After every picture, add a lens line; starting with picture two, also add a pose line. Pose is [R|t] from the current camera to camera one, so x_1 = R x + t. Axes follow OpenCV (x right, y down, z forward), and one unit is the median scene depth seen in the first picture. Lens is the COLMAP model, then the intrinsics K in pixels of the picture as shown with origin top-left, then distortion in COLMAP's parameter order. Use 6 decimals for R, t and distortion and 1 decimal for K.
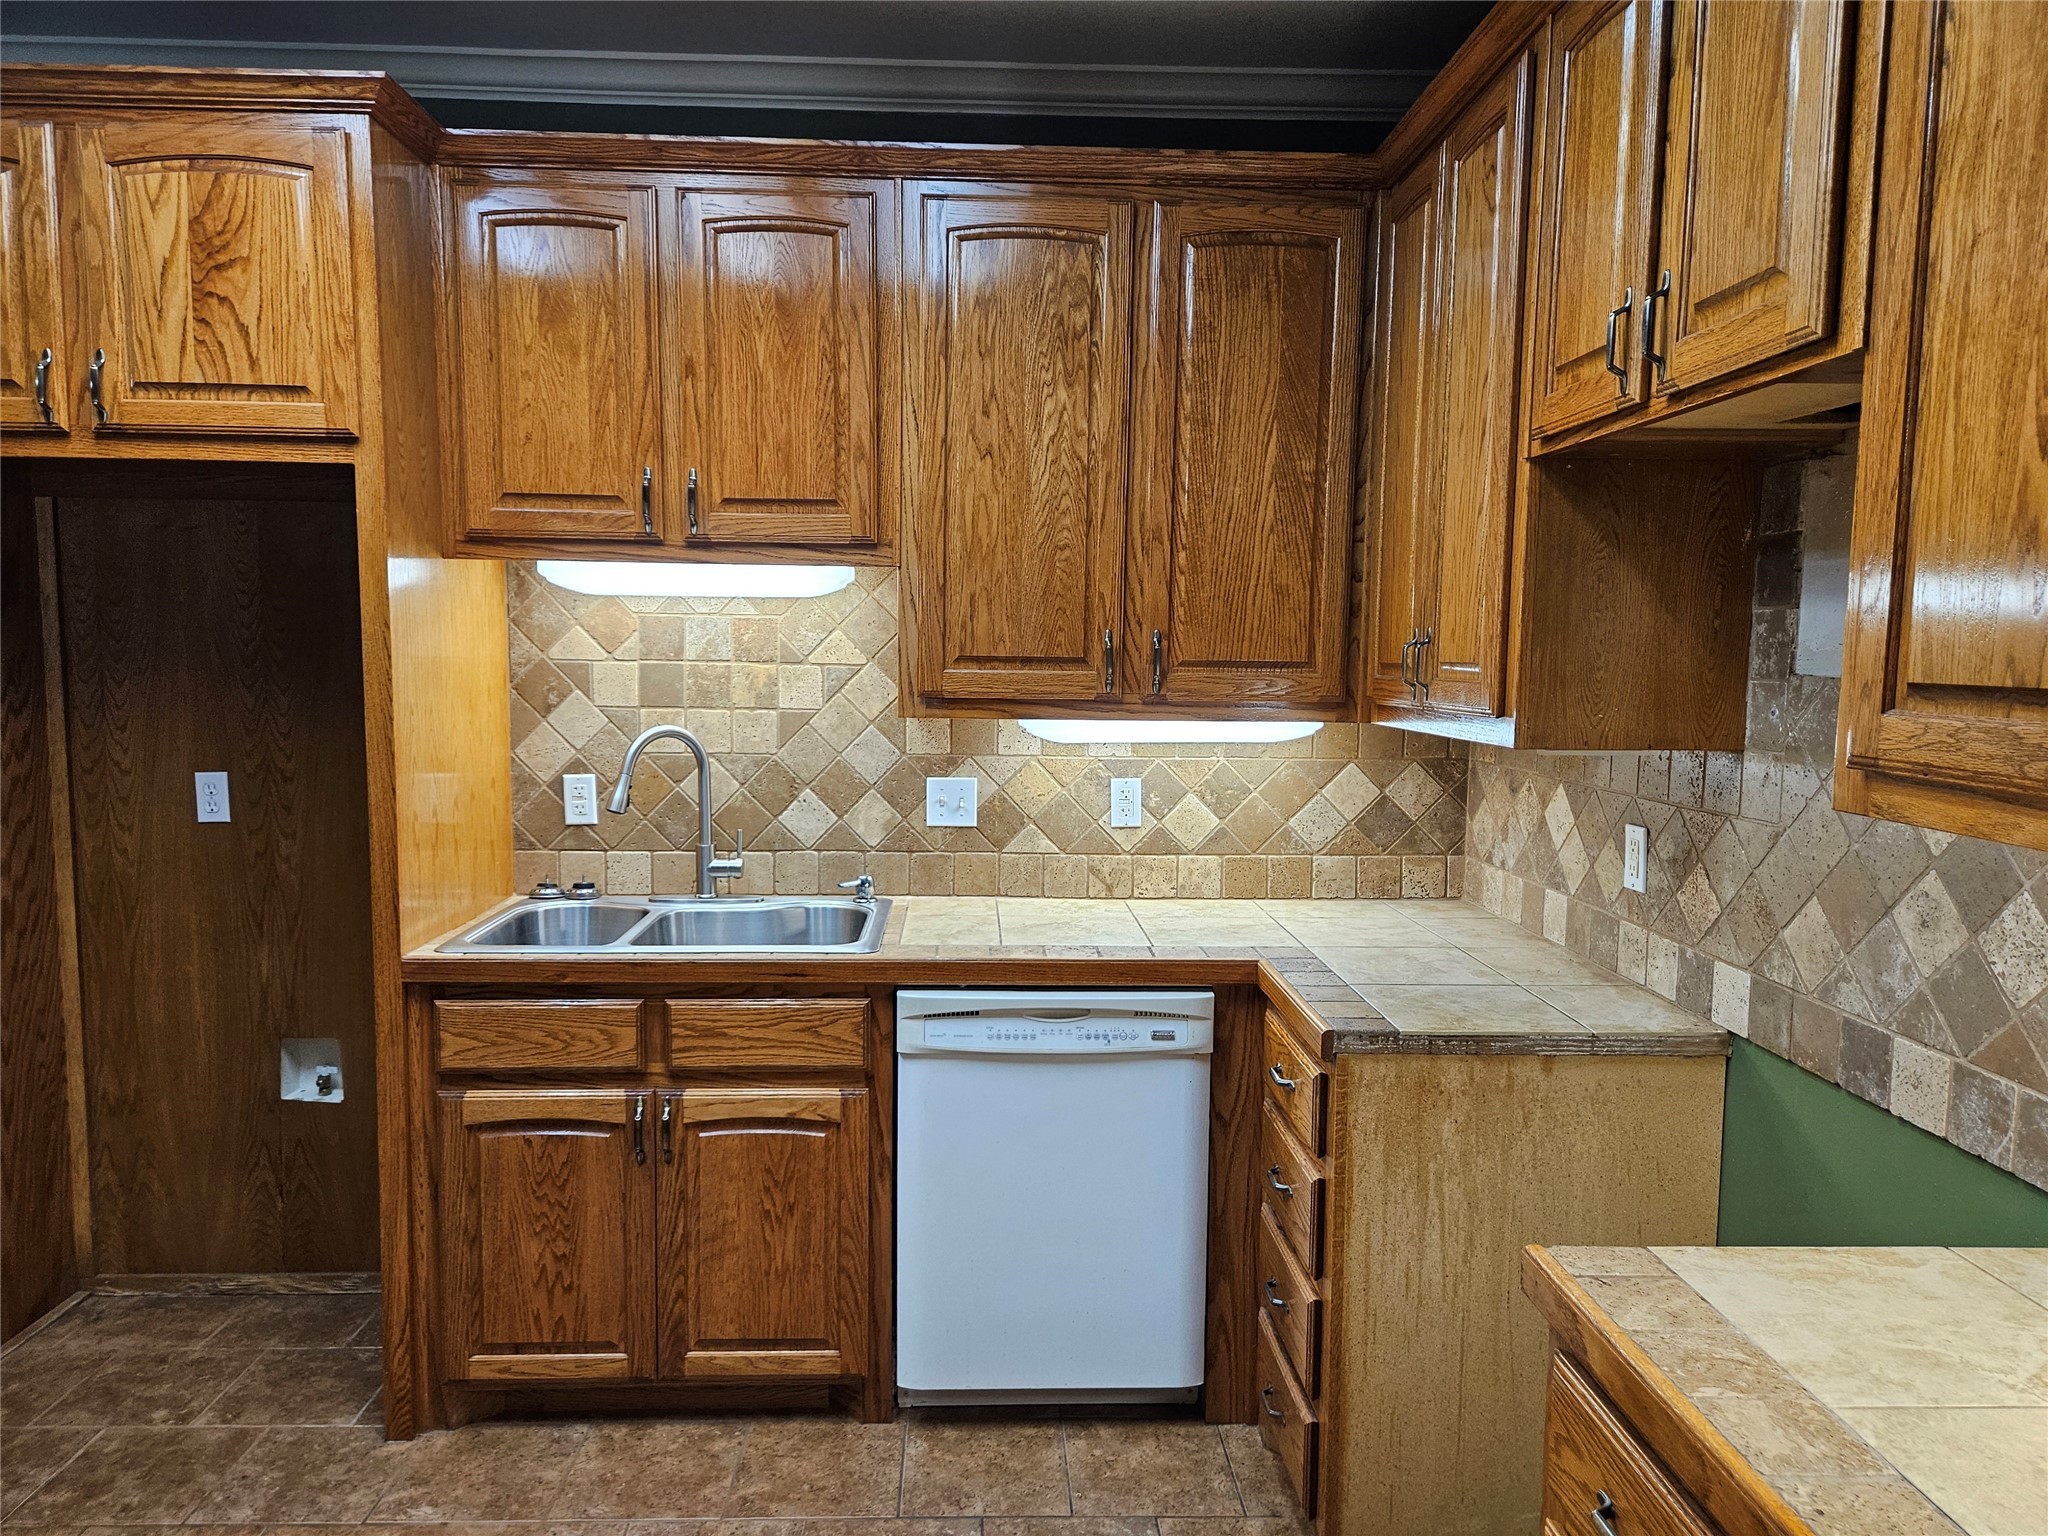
lens RADIAL K [[1365.2, 0, 1007.6], [0, 1365.2, 781.1], [0, 0, 1]] dist [0.077150, -0.066865]
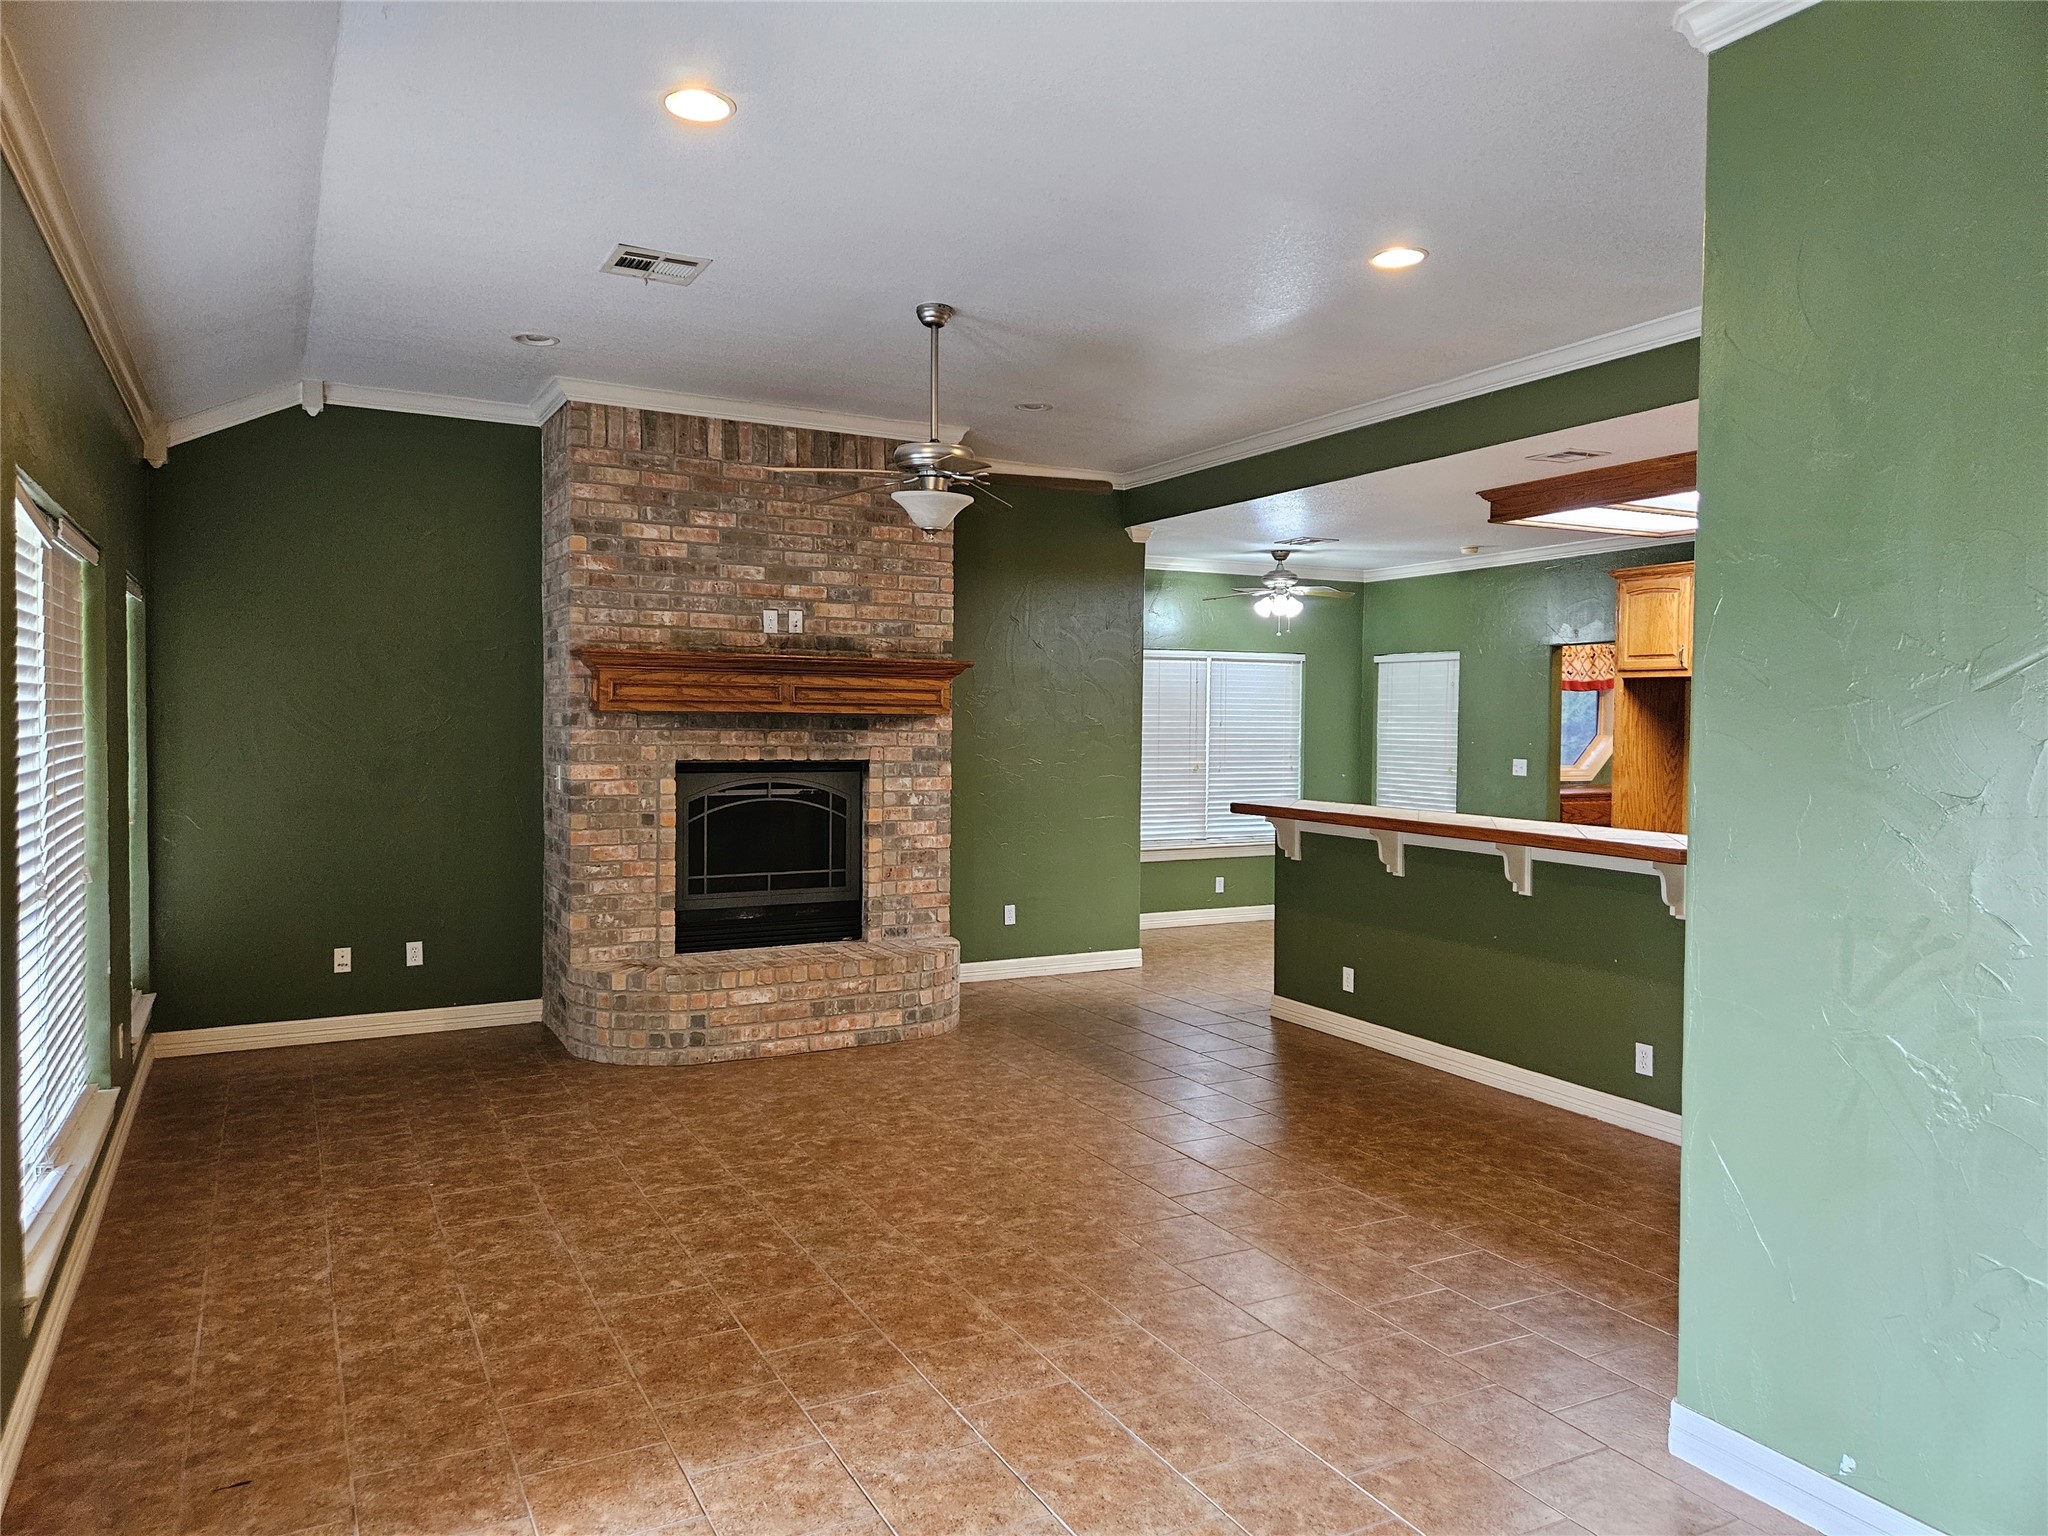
lens RADIAL K [[1365.2, 0, 1000.0], [0, 1365.2, 754.8], [0, 0, 1]] dist [0.077150, -0.066865]
pose [[0.435481, 0.018797, -0.900002, 1.410896], [-0.089696, 0.995713, -0.022605, 0.151448], [0.895718, 0.090570, 0.435299, -1.670638]]
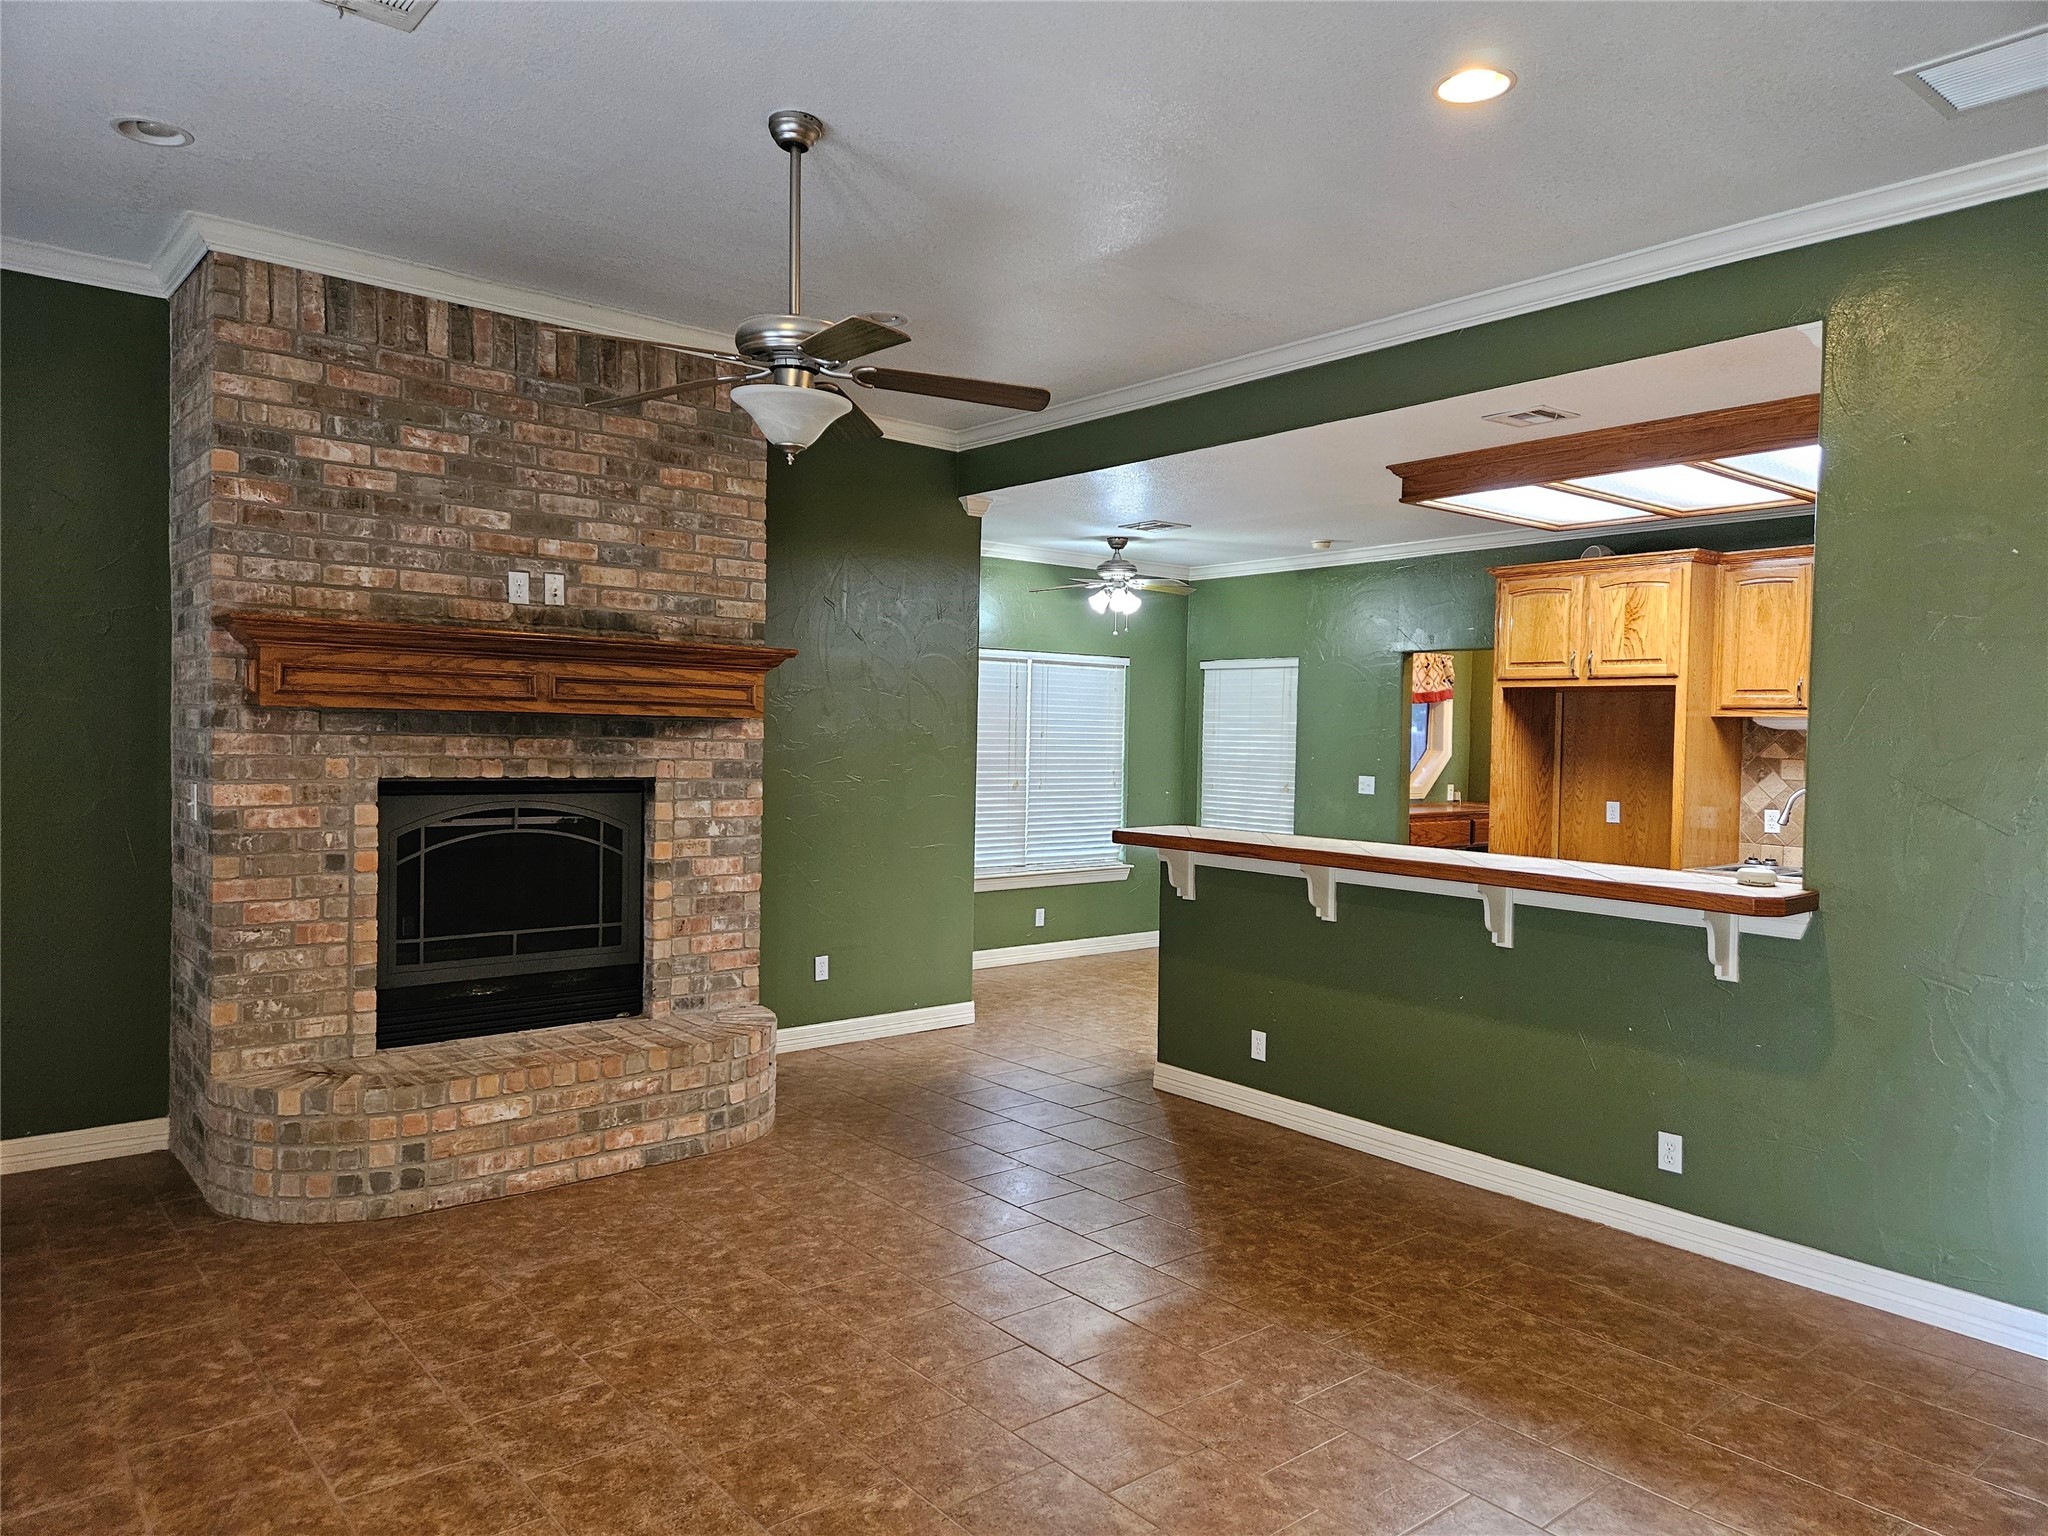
lens RADIAL K [[1365.2, 0, 1010.3], [0, 1365.2, 771.0], [0, 0, 1]] dist [0.077150, -0.066865]
pose [[0.613229, 0.023554, -0.789554, 0.820509], [-0.086884, 0.995502, -0.037783, 0.145559], [0.785113, 0.091770, 0.612517, -1.566301]]
